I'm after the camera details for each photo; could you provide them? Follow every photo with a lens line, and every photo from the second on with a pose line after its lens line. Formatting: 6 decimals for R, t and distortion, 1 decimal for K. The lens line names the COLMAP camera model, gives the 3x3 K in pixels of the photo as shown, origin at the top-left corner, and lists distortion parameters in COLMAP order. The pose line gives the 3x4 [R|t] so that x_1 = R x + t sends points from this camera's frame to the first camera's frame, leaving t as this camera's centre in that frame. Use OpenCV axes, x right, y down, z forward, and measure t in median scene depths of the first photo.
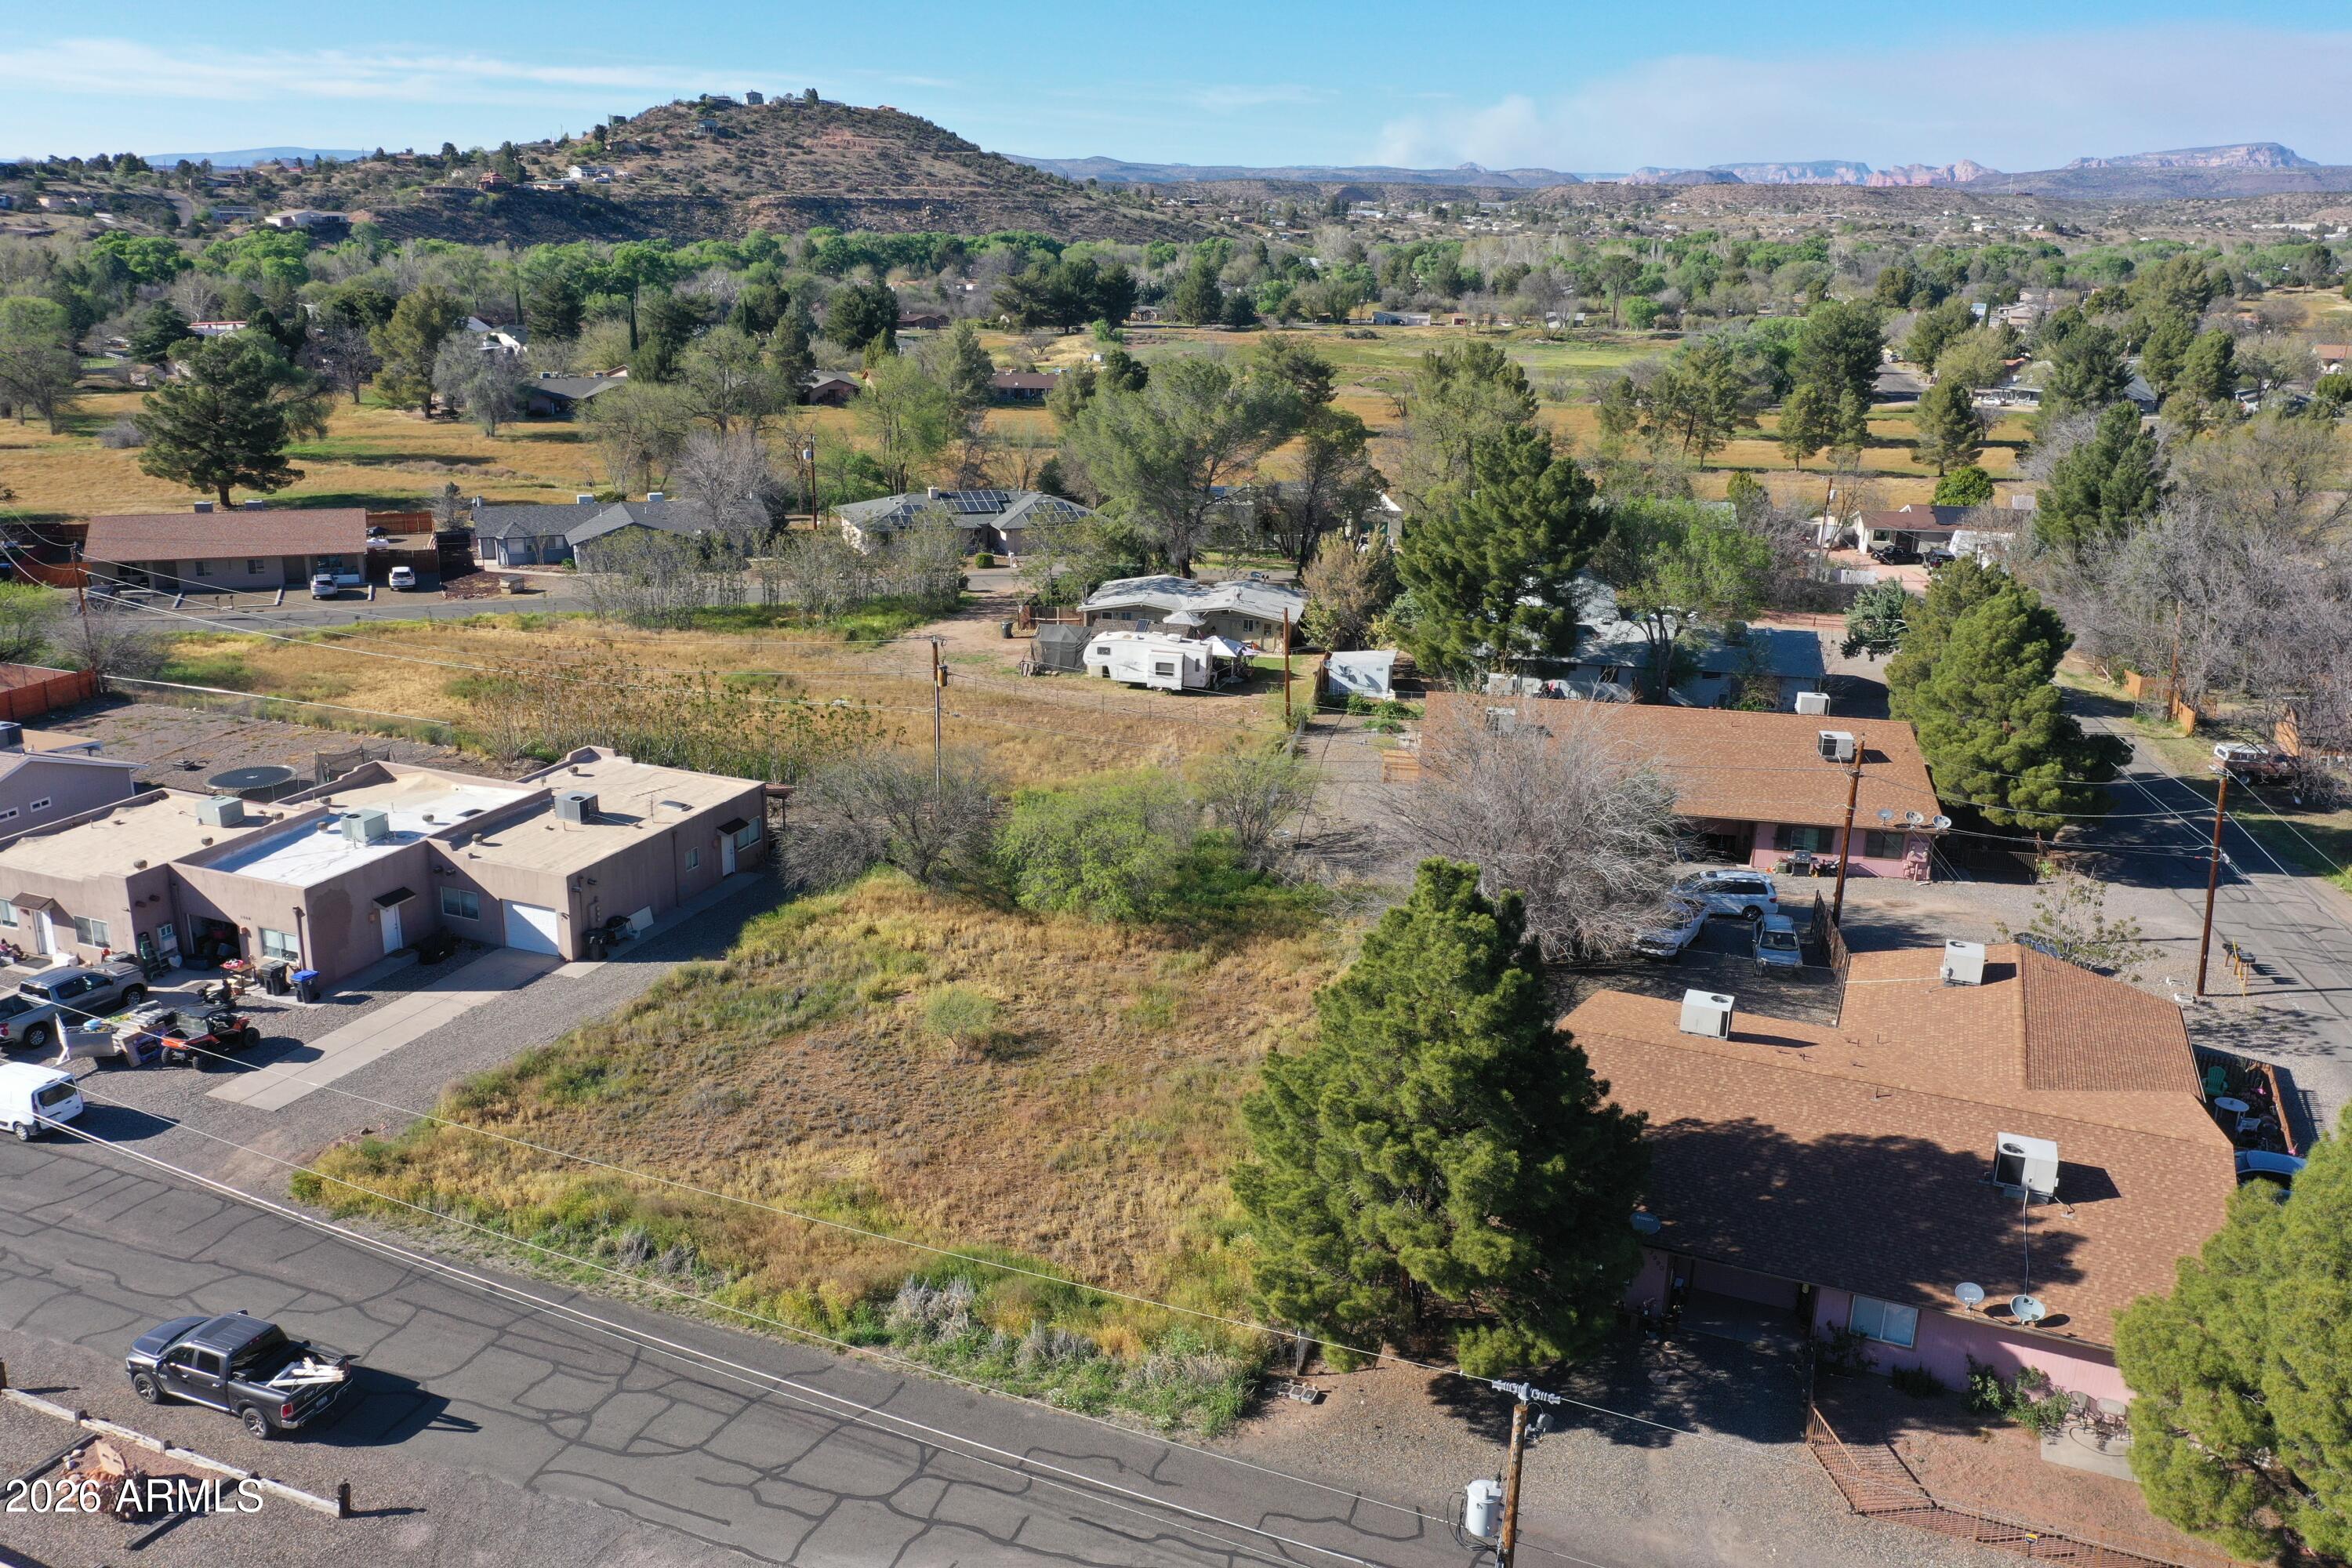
lens RADIAL K [[1855.9, 0, 1165.0], [0, 1855.9, 775.7], [0, 0, 1]] dist [0.008070, -0.007731]
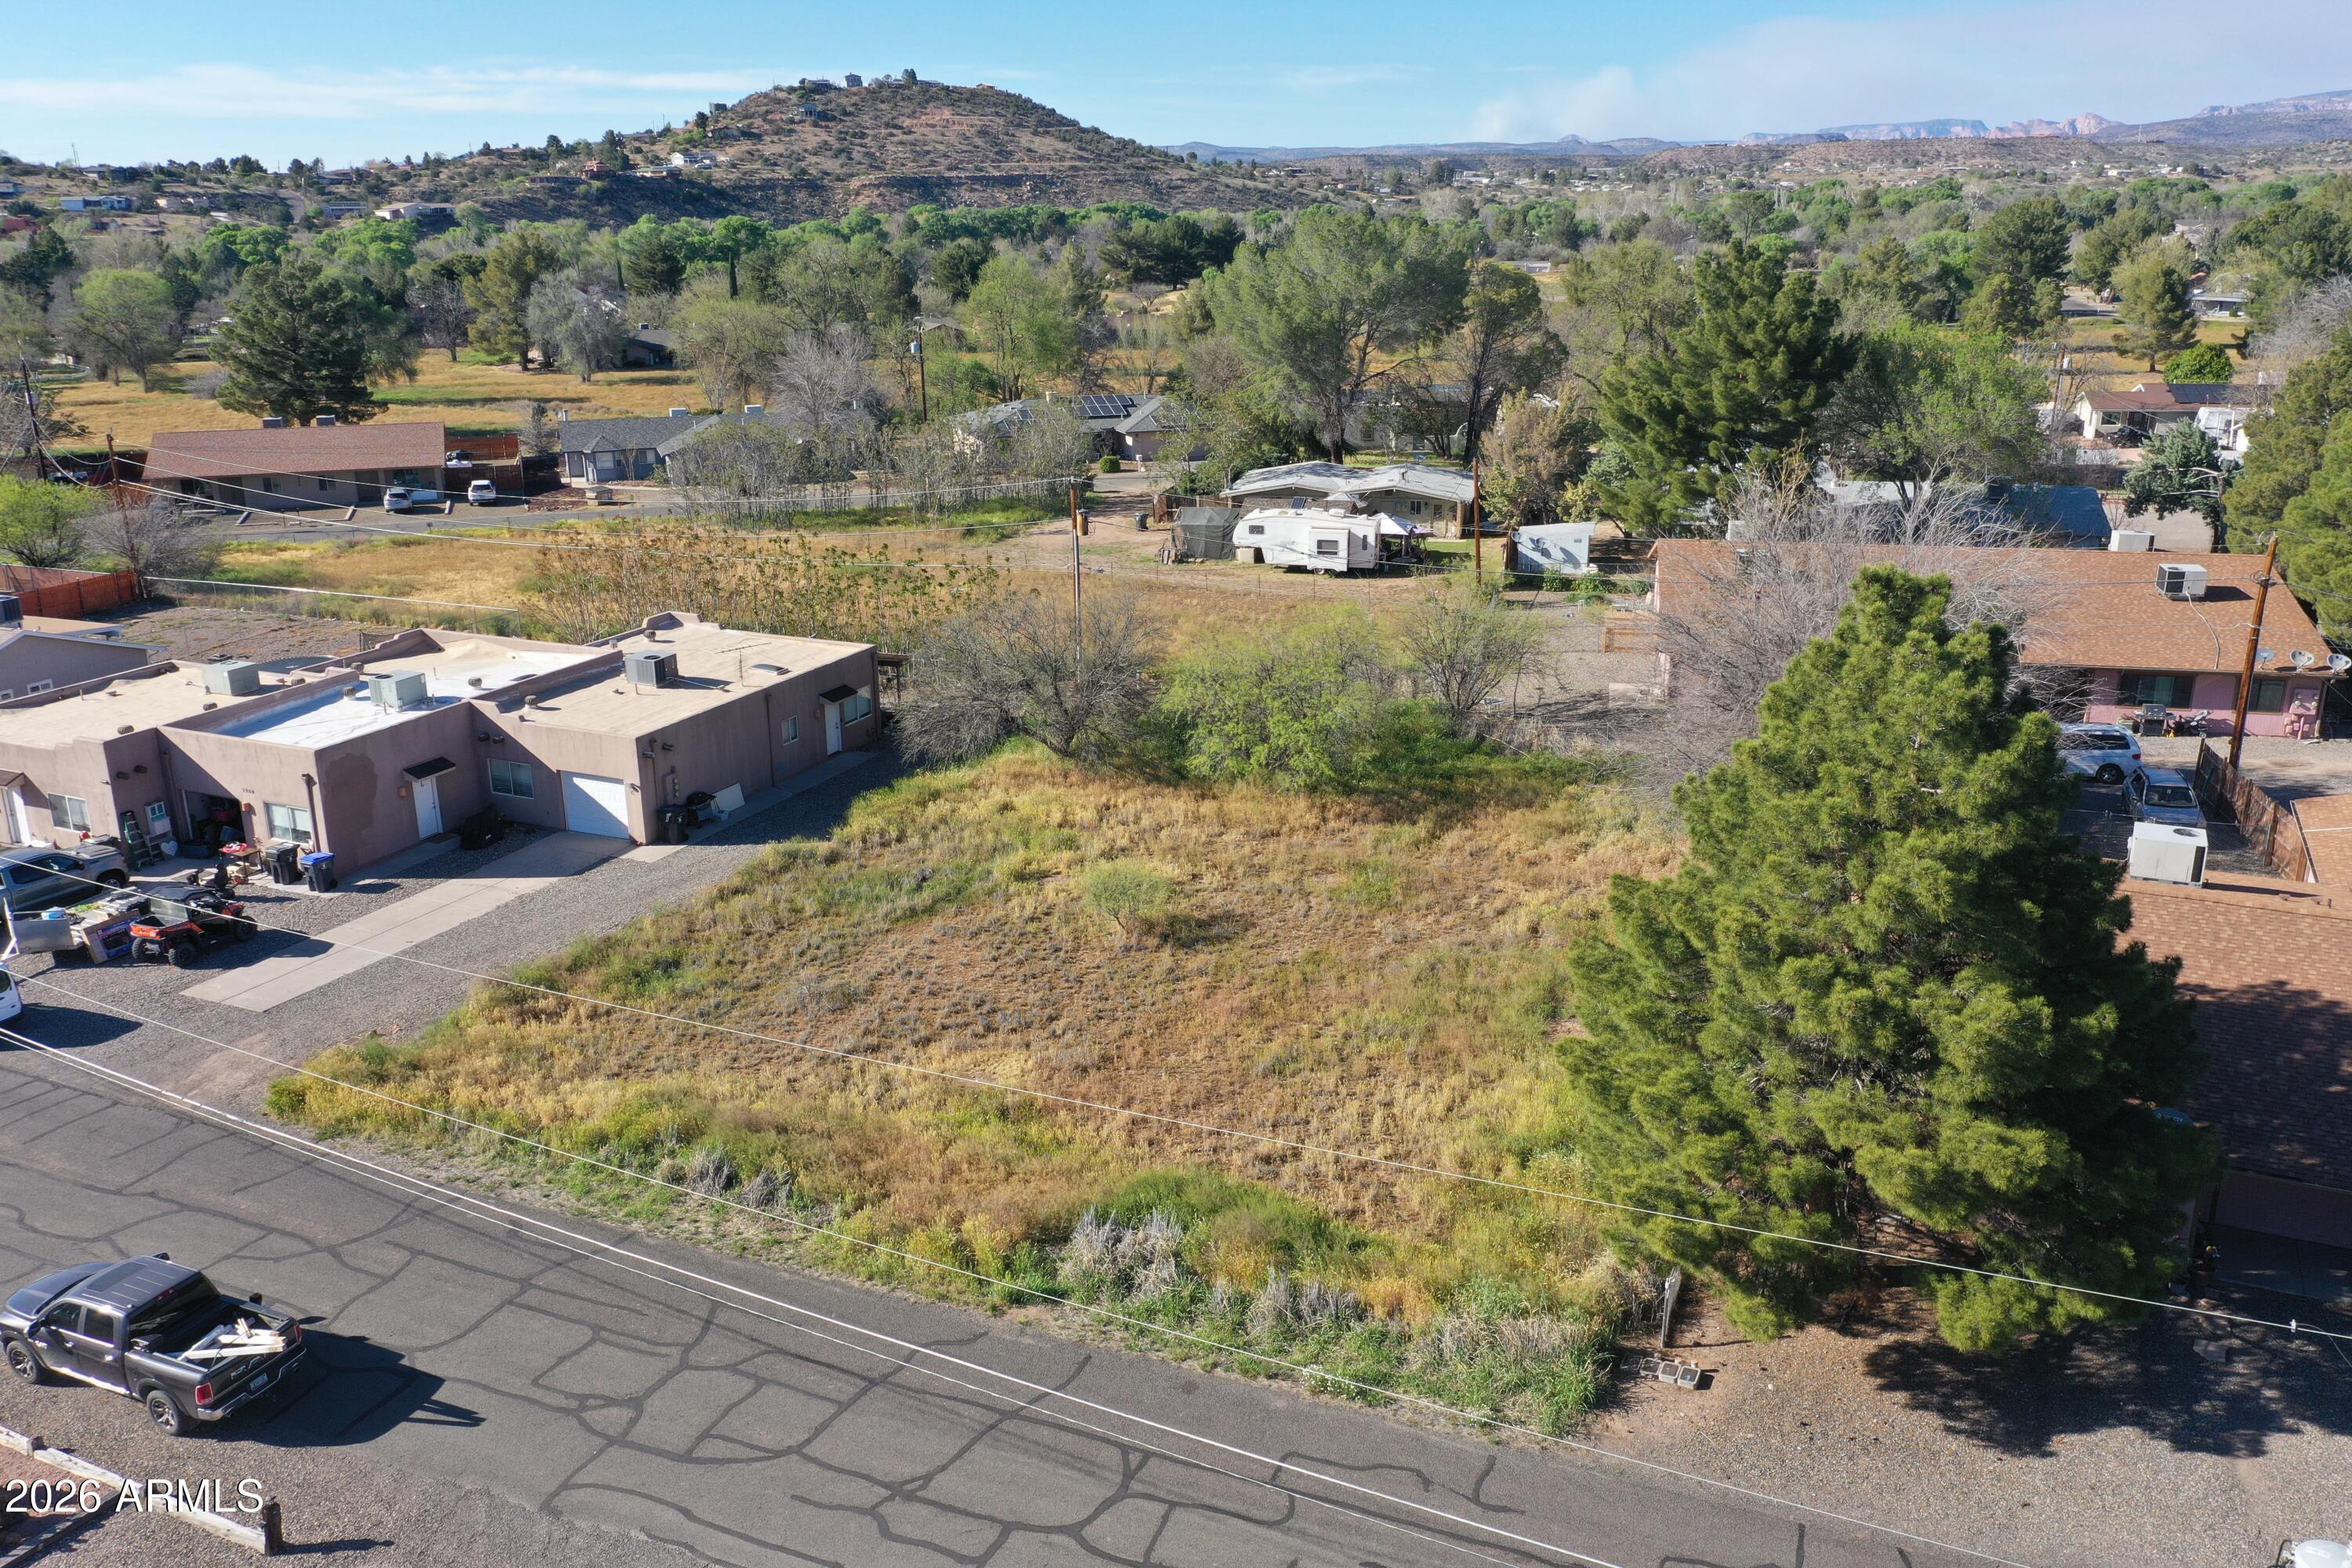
lens RADIAL K [[1855.9, 0, 1168.7], [0, 1855.9, 775.2], [0, 0, 1]] dist [0.008070, -0.007731]
pose [[0.998323, -0.015931, -0.055650, -0.044100], [0.016320, 0.999846, 0.006530, 0.067696], [0.055537, -0.007427, 0.998429, 0.199108]]
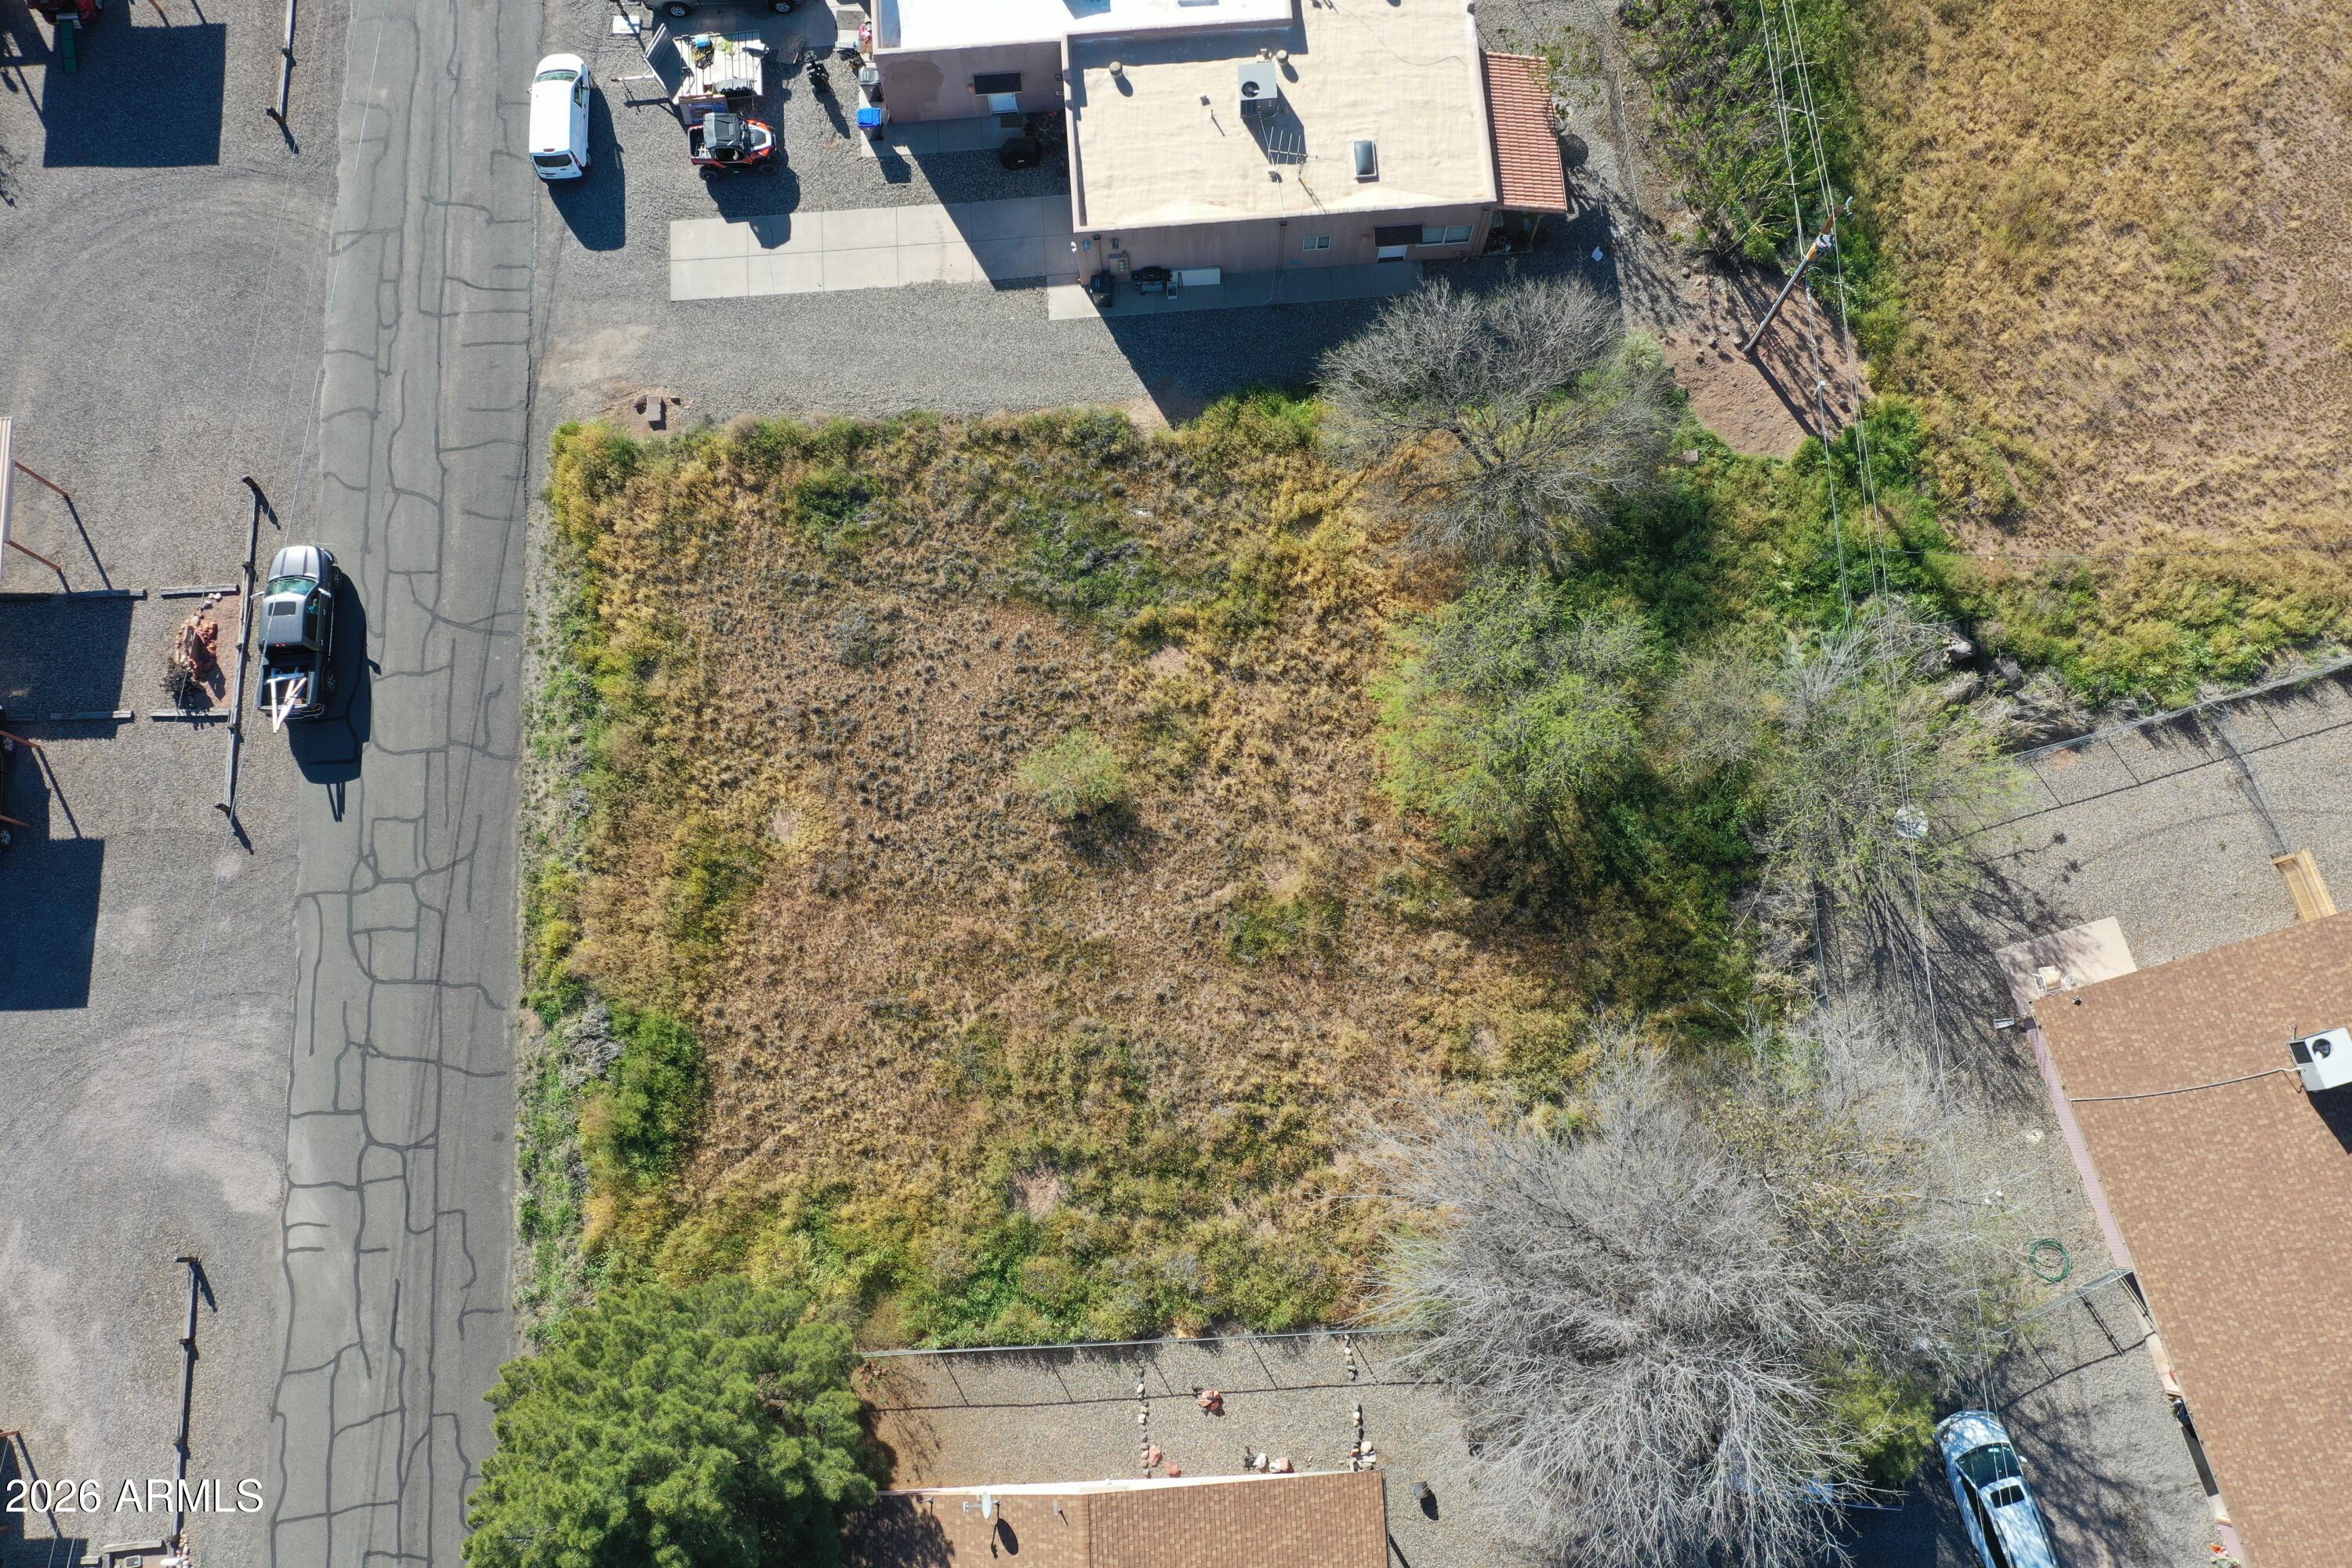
lens RADIAL K [[1855.9, 0, 1173.6], [0, 1855.9, 794.5], [0, 0, 1]] dist [0.008070, -0.007731]
pose [[0.428876, 0.872692, -0.233395, 0.113489], [-0.231349, 0.355851, 0.905454, -0.615664], [0.873237, -0.334332, 0.354512, 0.643278]]
